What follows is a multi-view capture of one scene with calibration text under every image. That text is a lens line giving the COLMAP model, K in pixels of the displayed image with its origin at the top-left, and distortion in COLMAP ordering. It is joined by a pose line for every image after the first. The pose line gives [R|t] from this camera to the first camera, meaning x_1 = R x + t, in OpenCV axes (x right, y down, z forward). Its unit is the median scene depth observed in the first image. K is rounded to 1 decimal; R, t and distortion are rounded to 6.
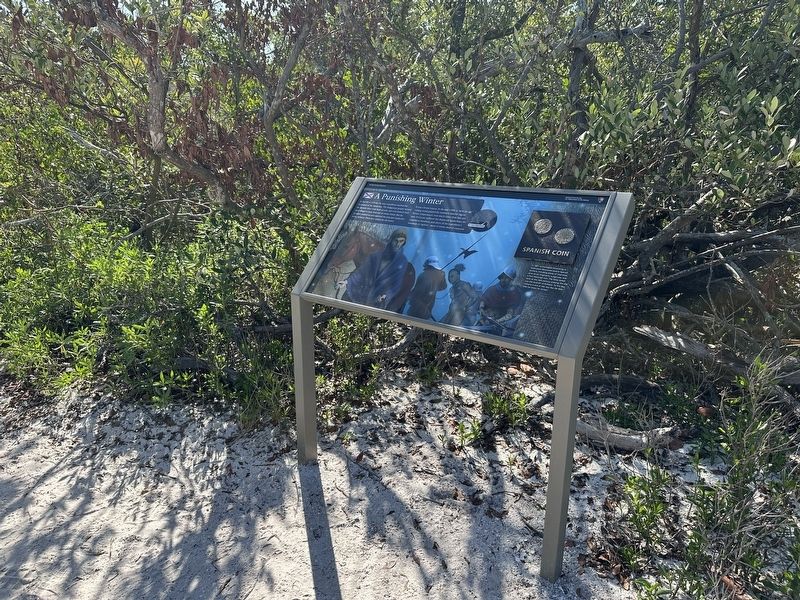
lens RADIAL K [[550.8, 0, 400.0], [0, 550.8, 300.0], [0, 0, 1]] dist [0.071924, -0.101405]
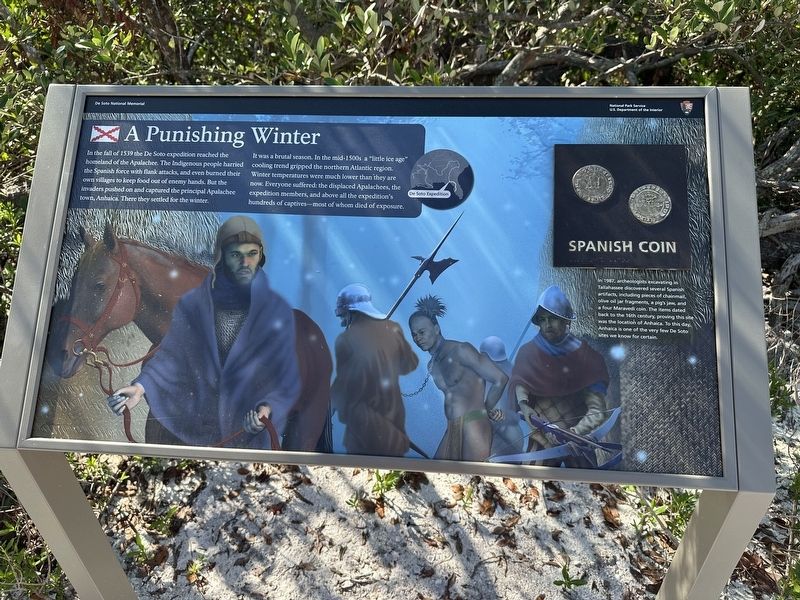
lens RADIAL K [[550.8, 0, 400.0], [0, 550.8, 300.0], [0, 0, 1]] dist [0.071924, -0.101405]
pose [[0.859503, -0.299300, 0.414336, -0.087219], [0.163646, 0.929094, 0.331670, -0.201294], [-0.484226, -0.217267, 0.847538, 0.606193]]
